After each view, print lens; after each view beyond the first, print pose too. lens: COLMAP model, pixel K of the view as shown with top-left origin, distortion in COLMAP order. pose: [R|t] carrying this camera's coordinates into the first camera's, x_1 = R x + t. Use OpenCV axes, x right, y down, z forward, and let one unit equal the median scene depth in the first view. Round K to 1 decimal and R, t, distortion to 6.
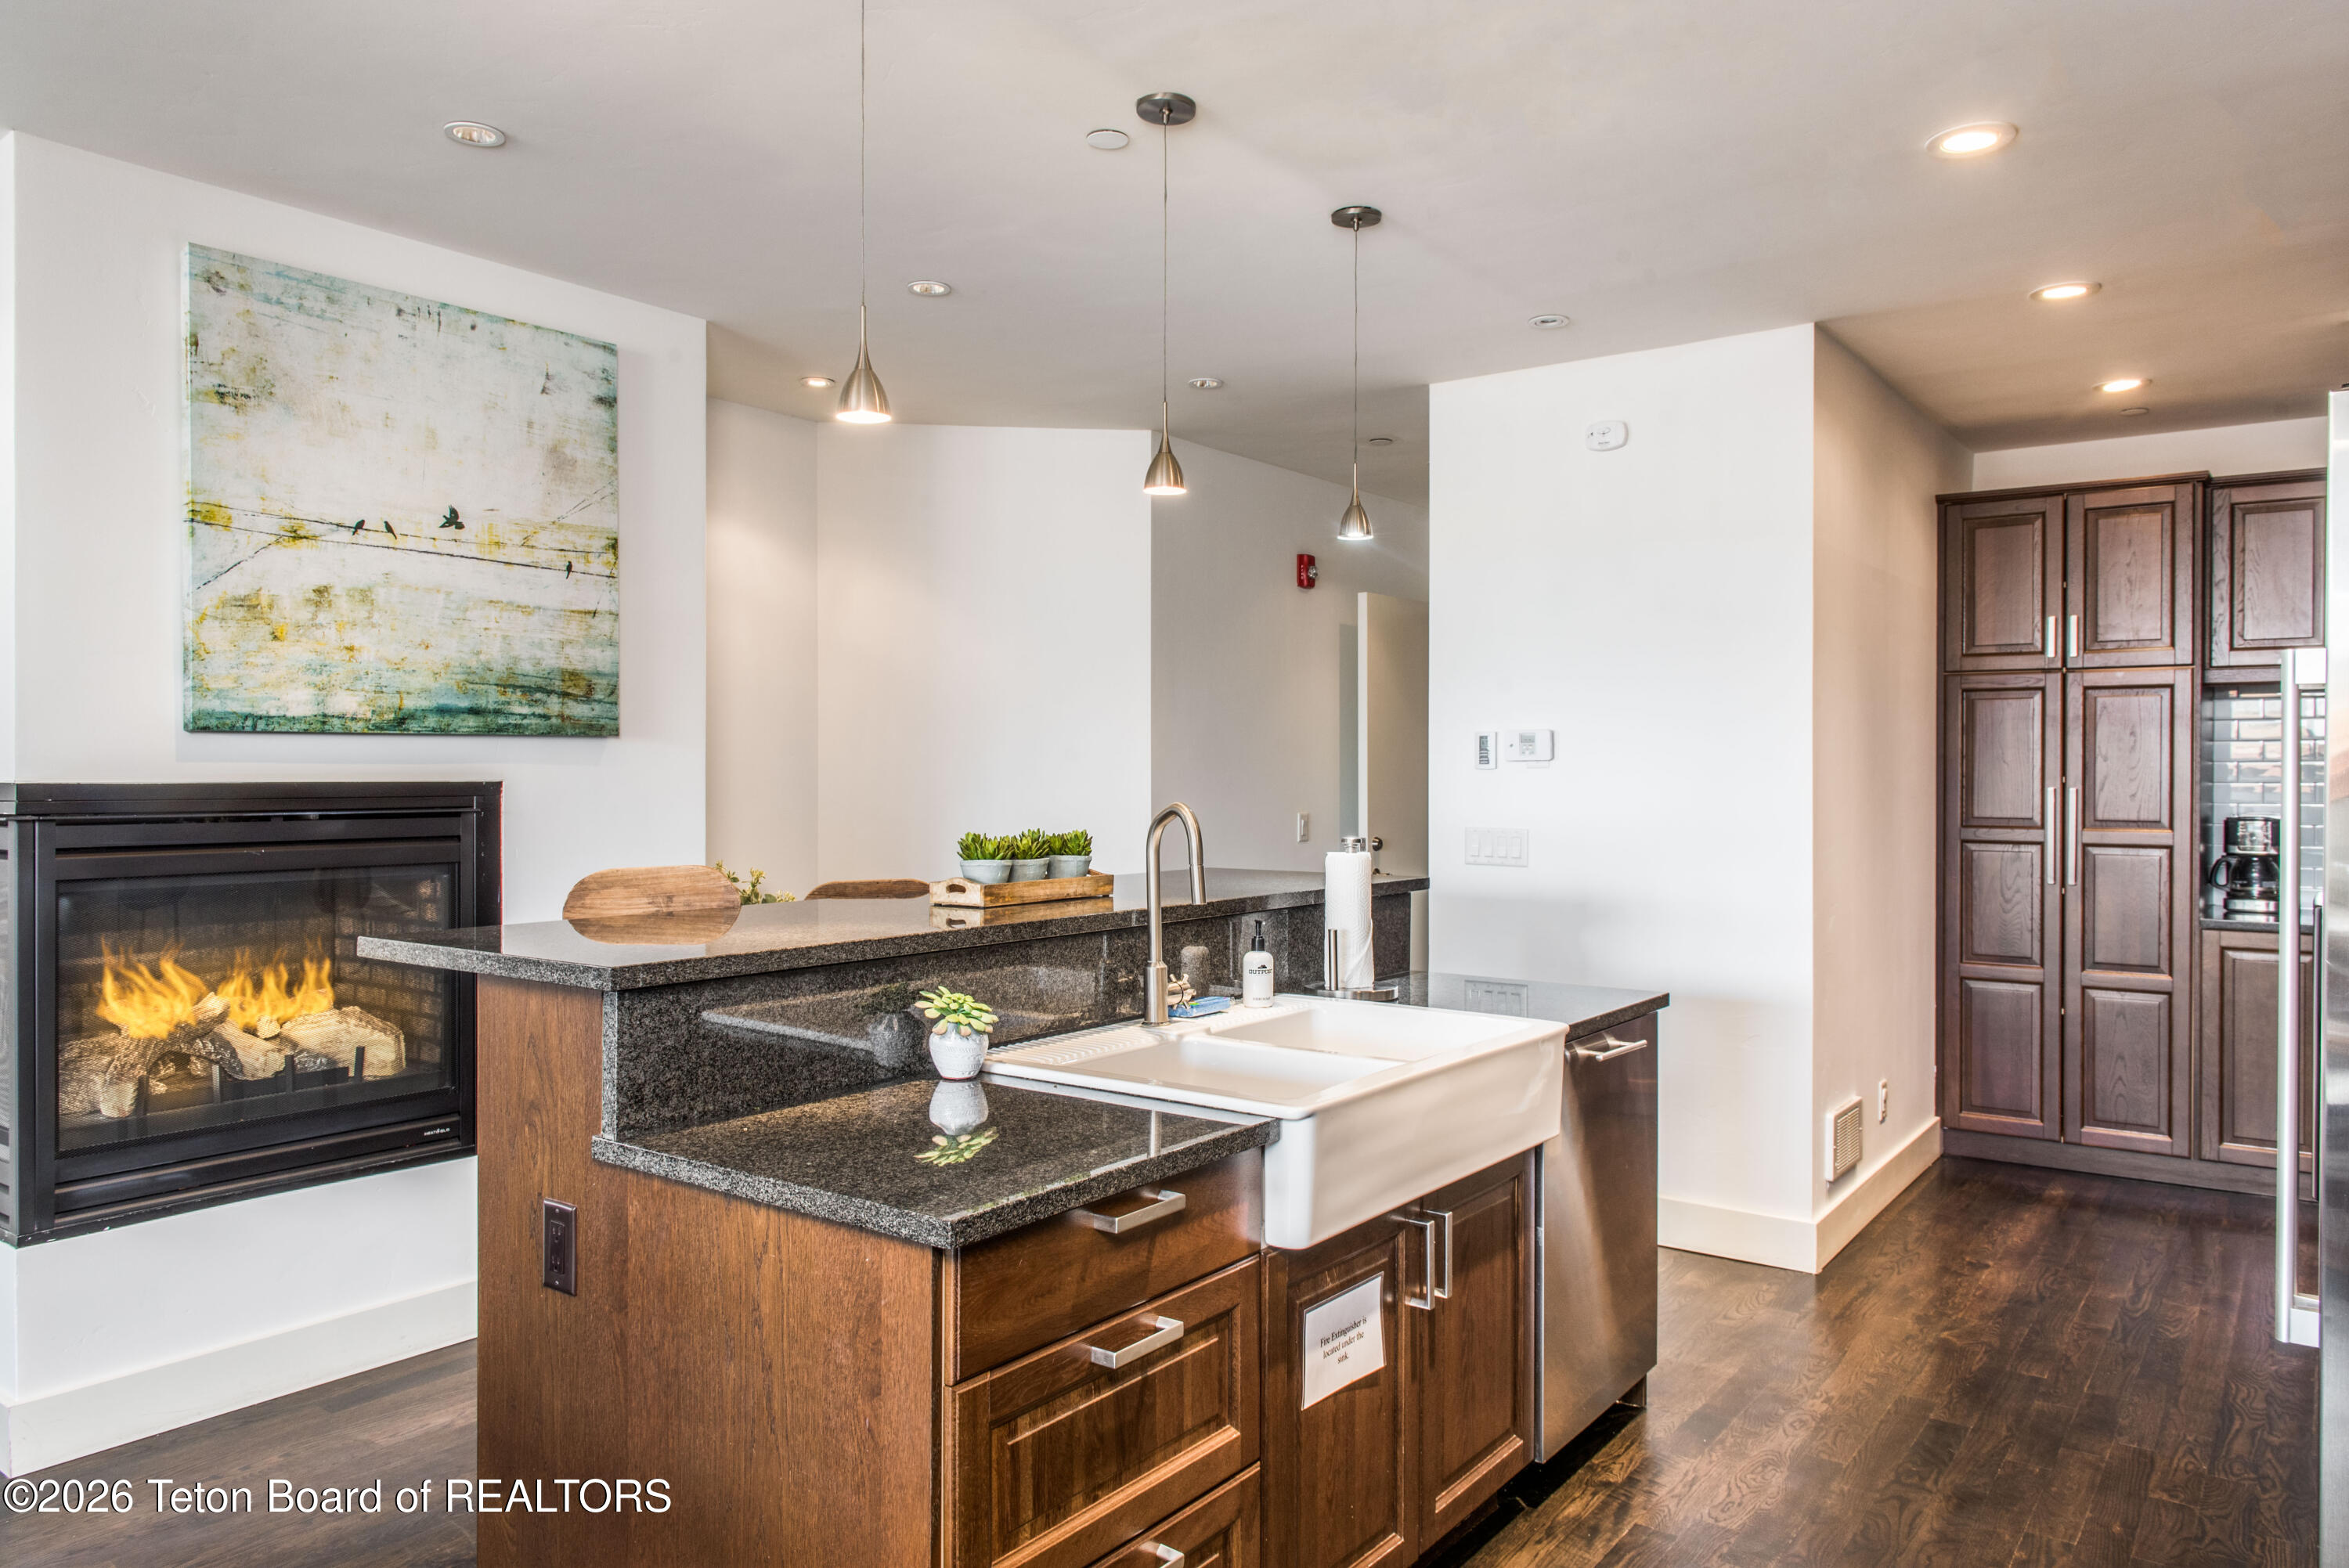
lens RADIAL K [[1571.8, 0, 1169.6], [0, 1571.8, 777.5], [0, 0, 1]] dist [-0.003628, -0.001692]
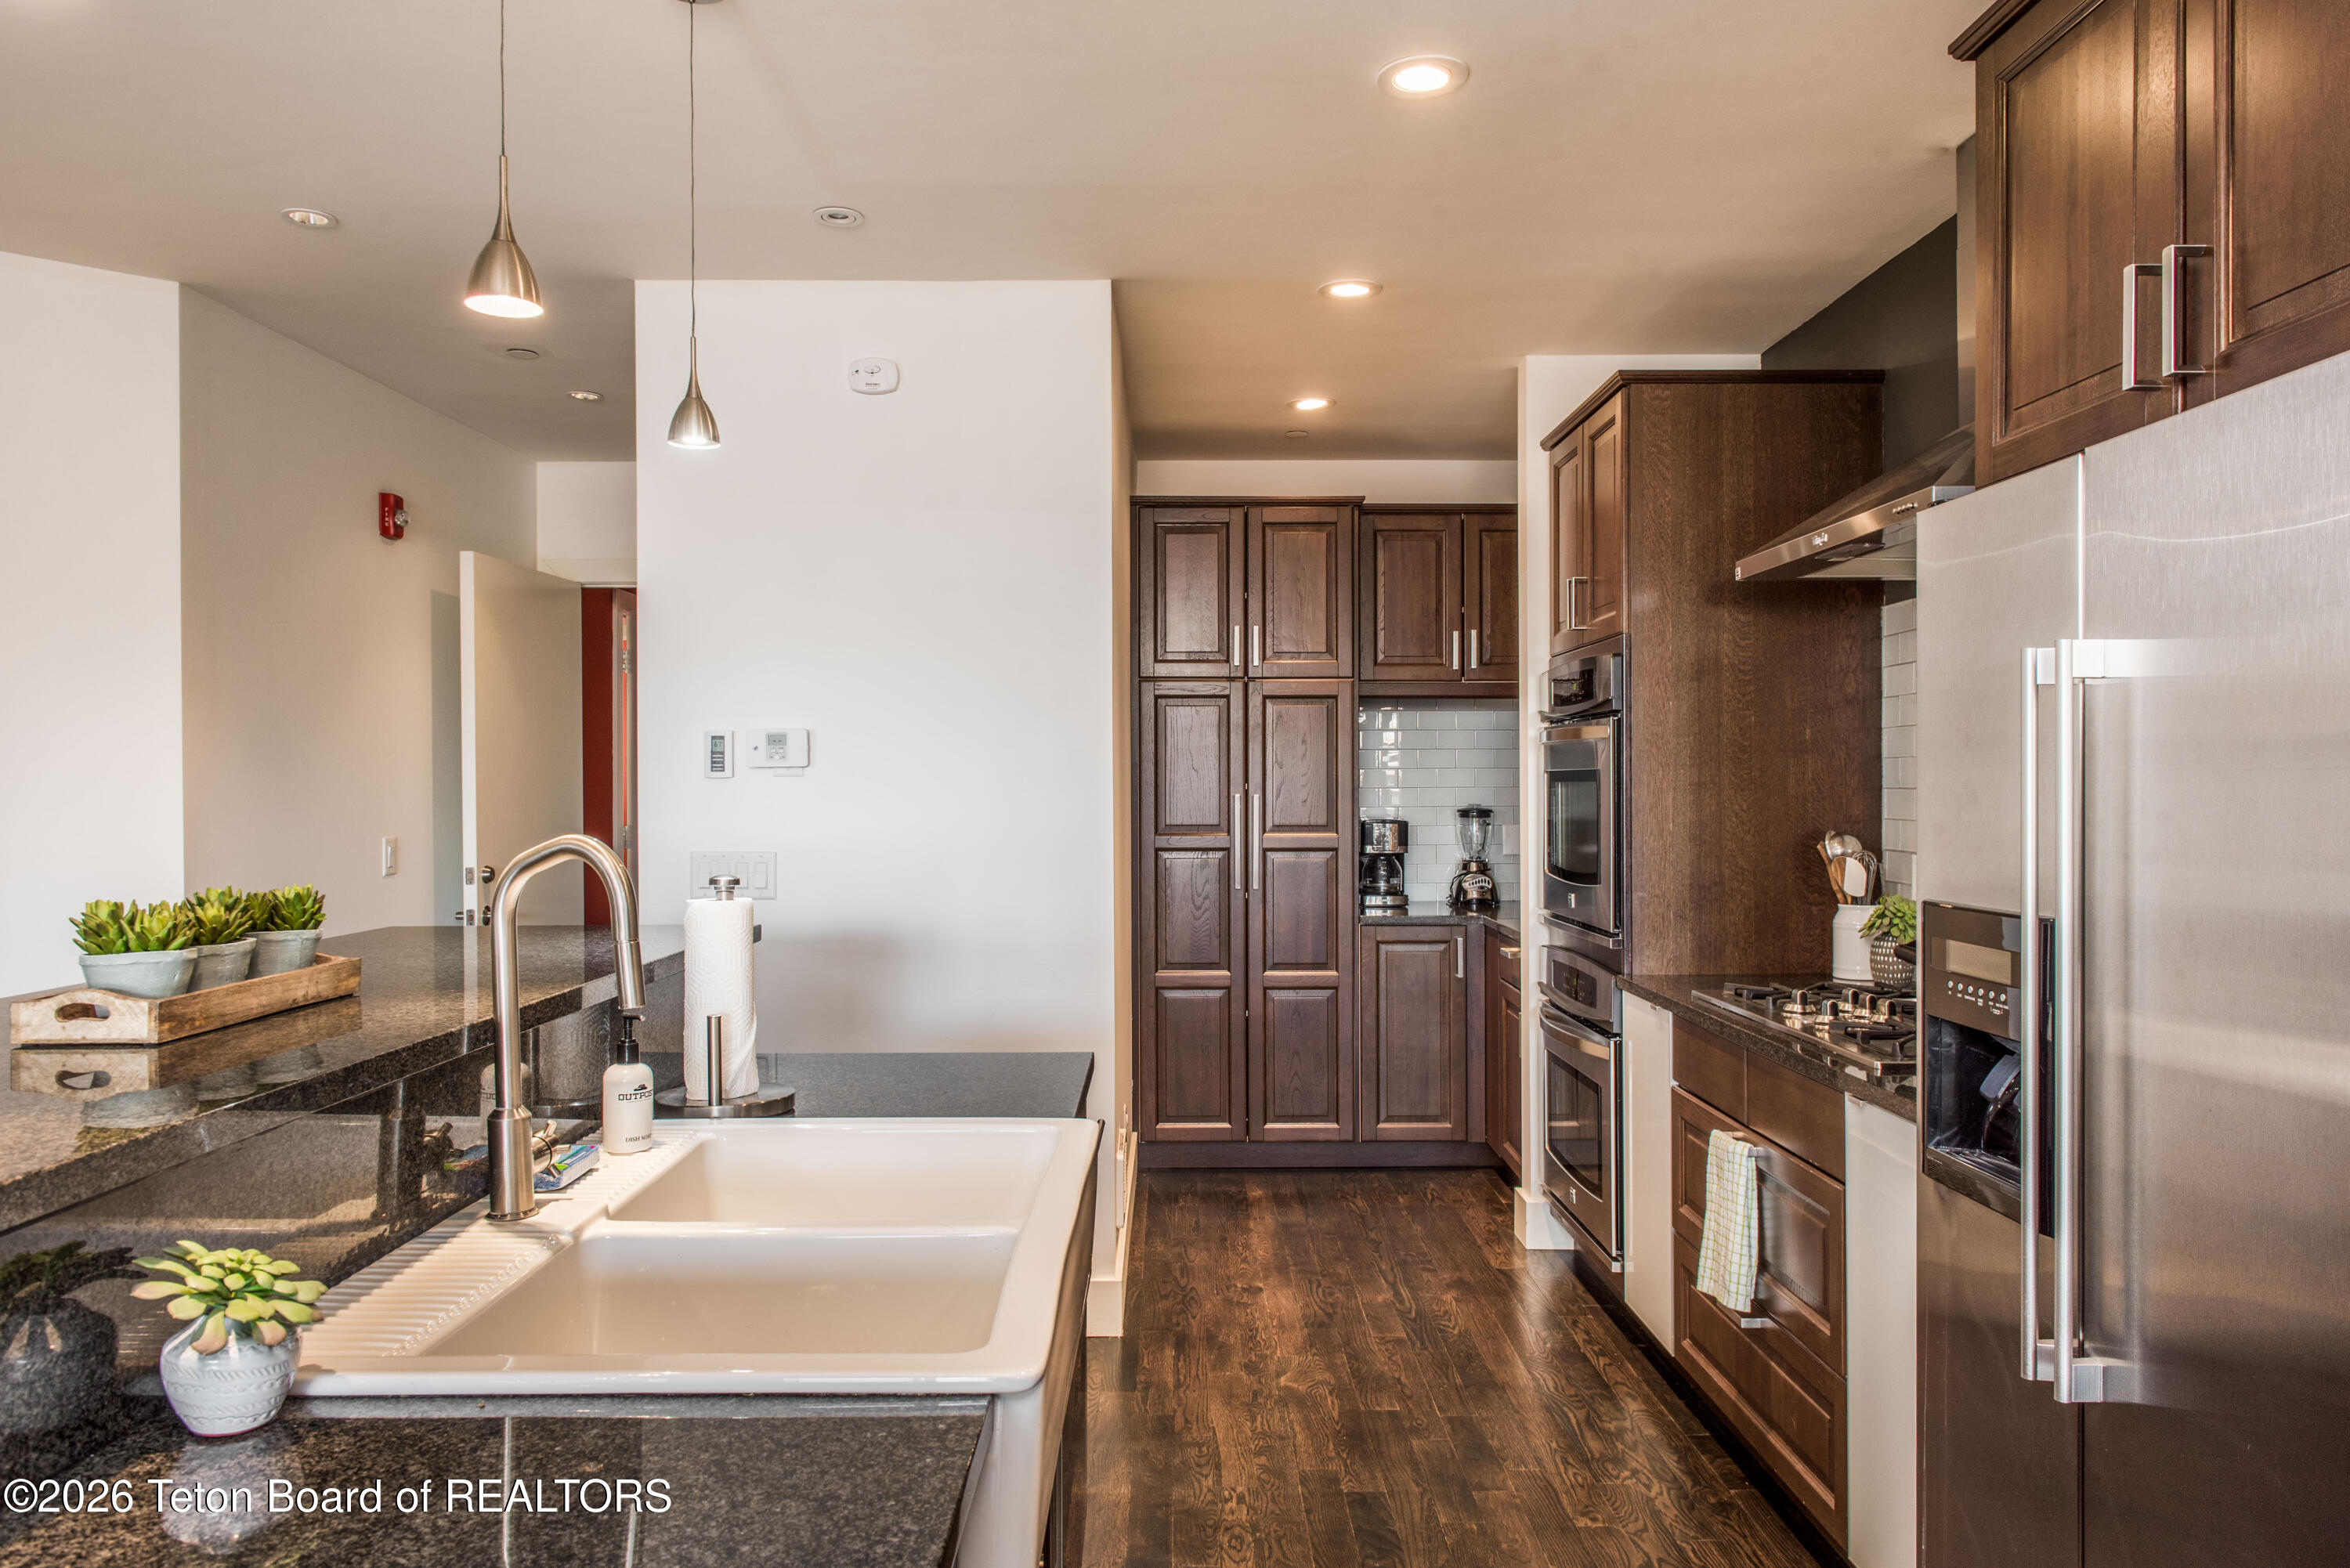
lens RADIAL K [[1591.4, 0, 1176.8], [0, 1591.4, 789.0], [0, 0, 1]] dist [0.003436, -0.001614]
pose [[0.799530, -0.007465, 0.600579, -0.091369], [0.006689, 0.999971, 0.003524, -0.000906], [-0.600588, 0.001200, 0.799557, 0.207967]]
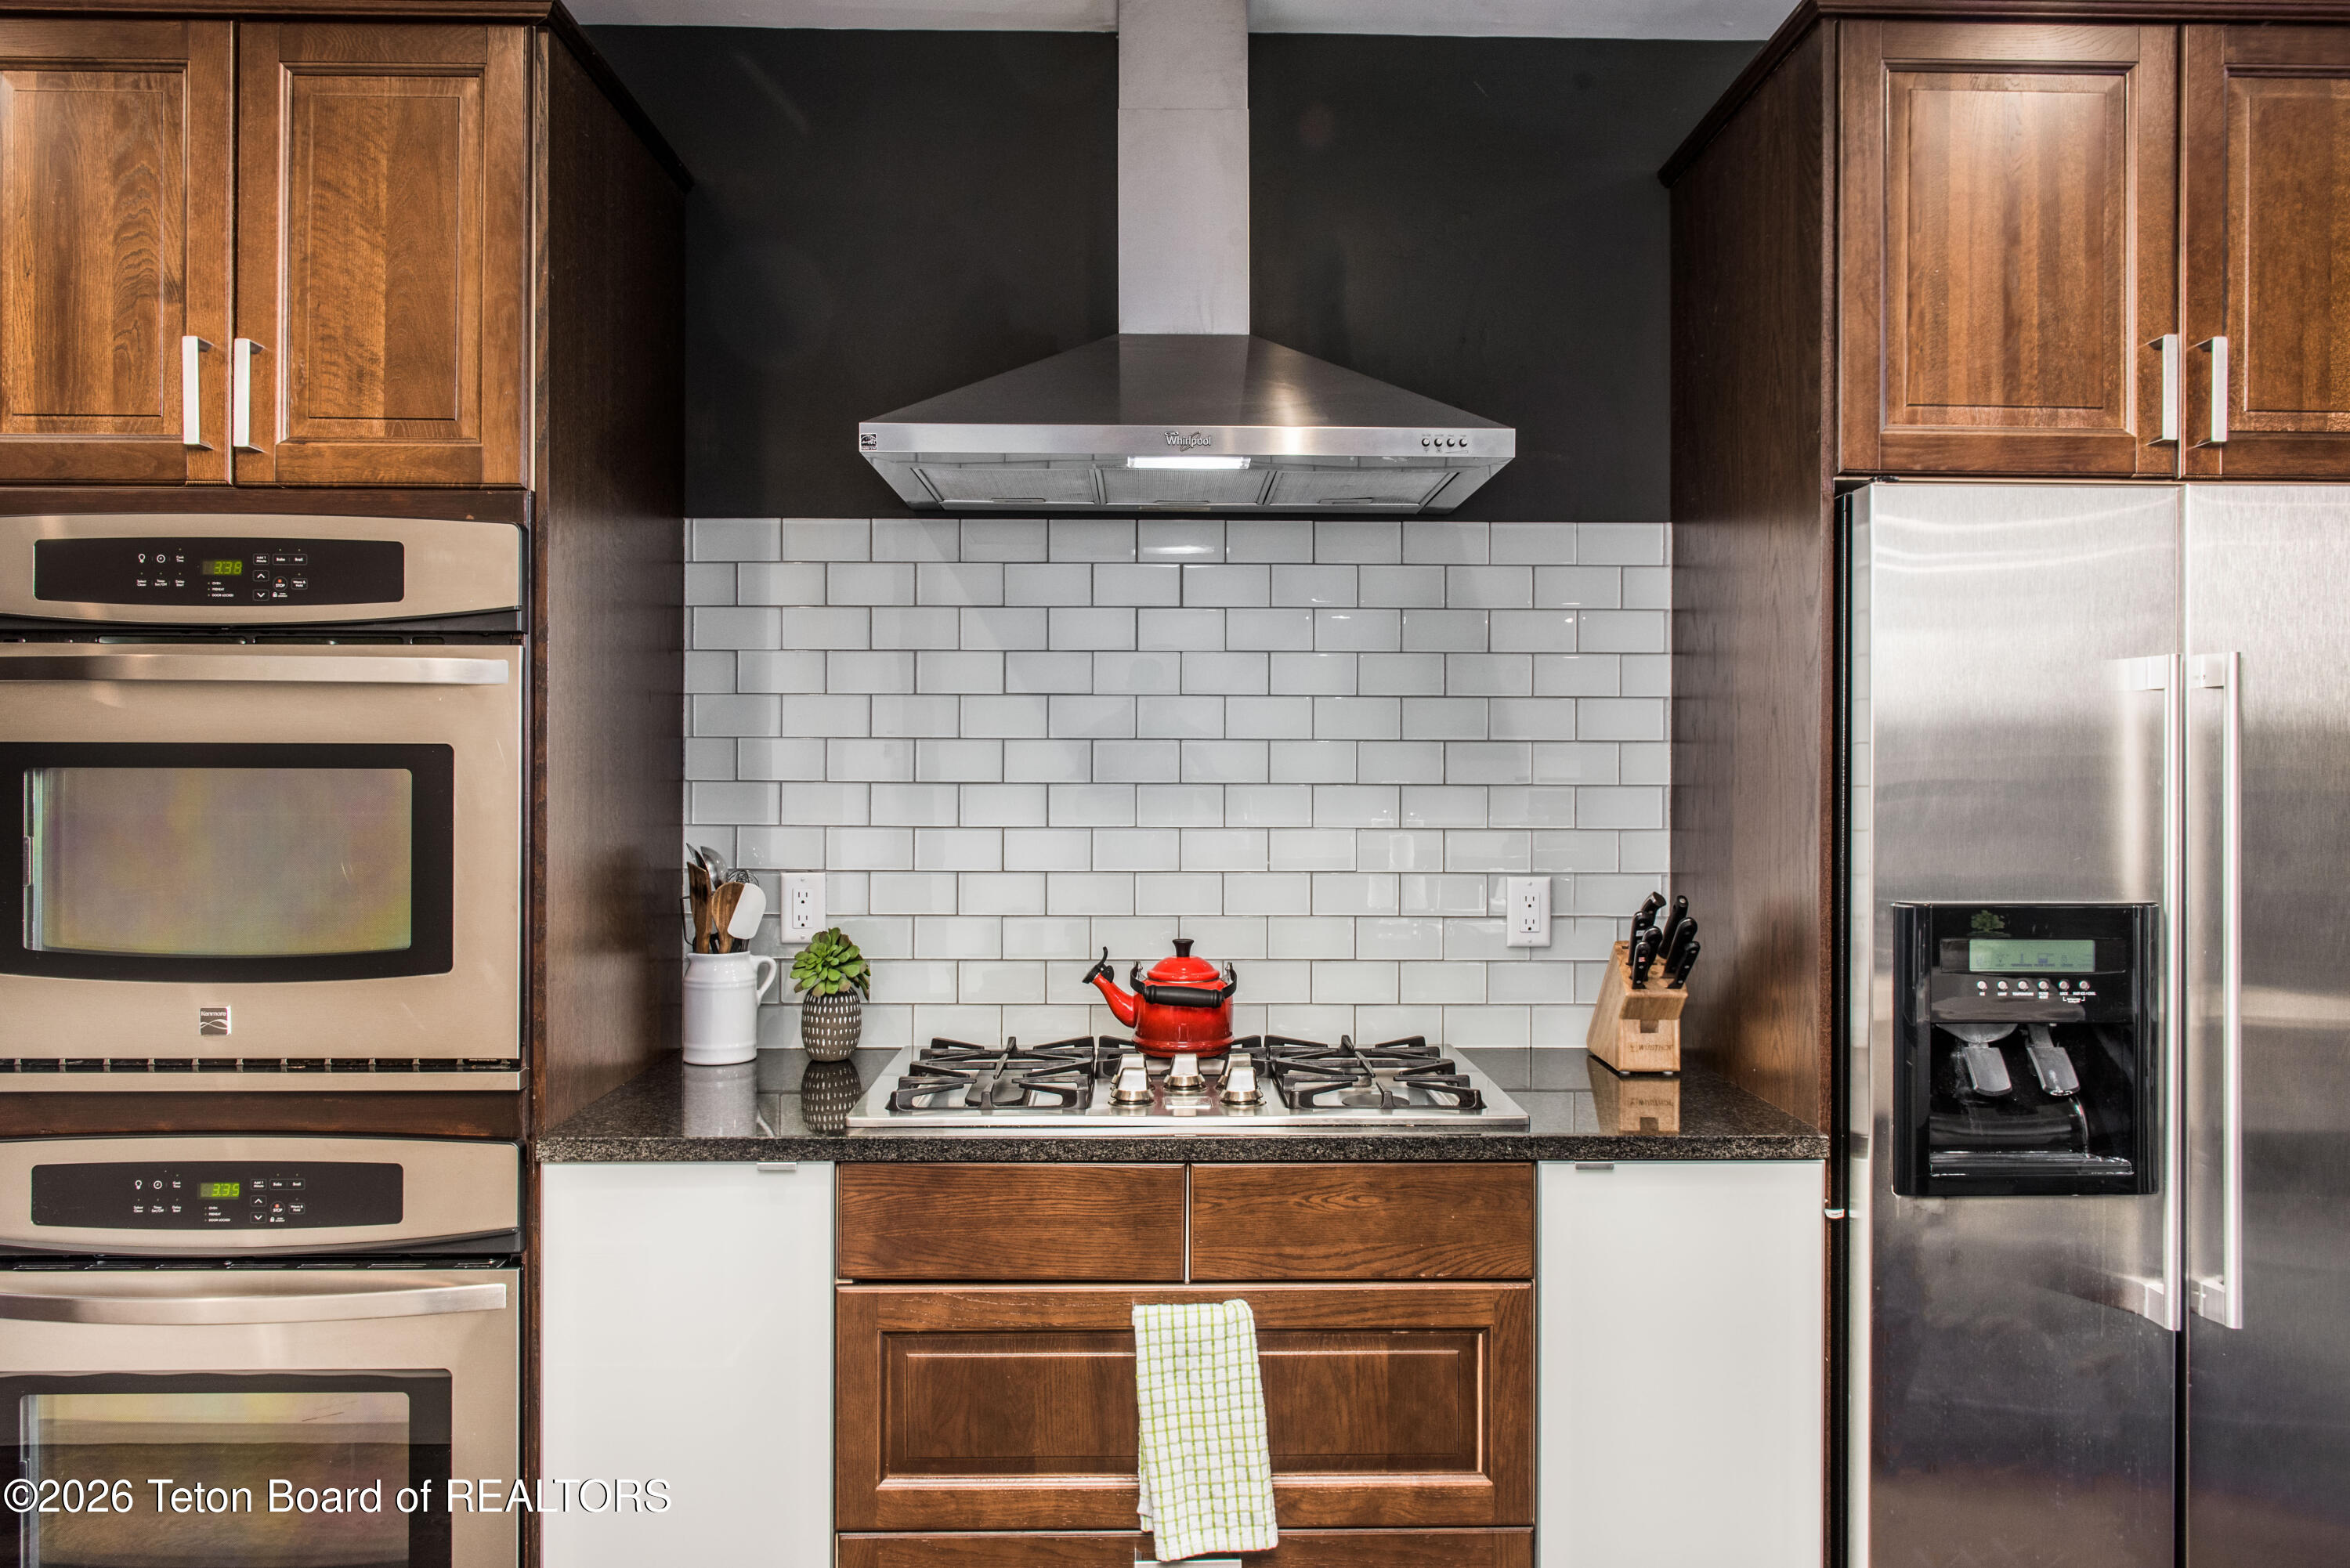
lens RADIAL K [[1602.3, 0, 1174.3], [0, 1602.3, 774.0], [0, 0, 1]] dist [-0.000662, -0.001627]
pose [[-0.616401, -0.007027, 0.787401, 0.115249], [-0.003337, 0.999975, 0.006311, -0.002285], [-0.787425, 0.001263, -0.616409, 0.799312]]
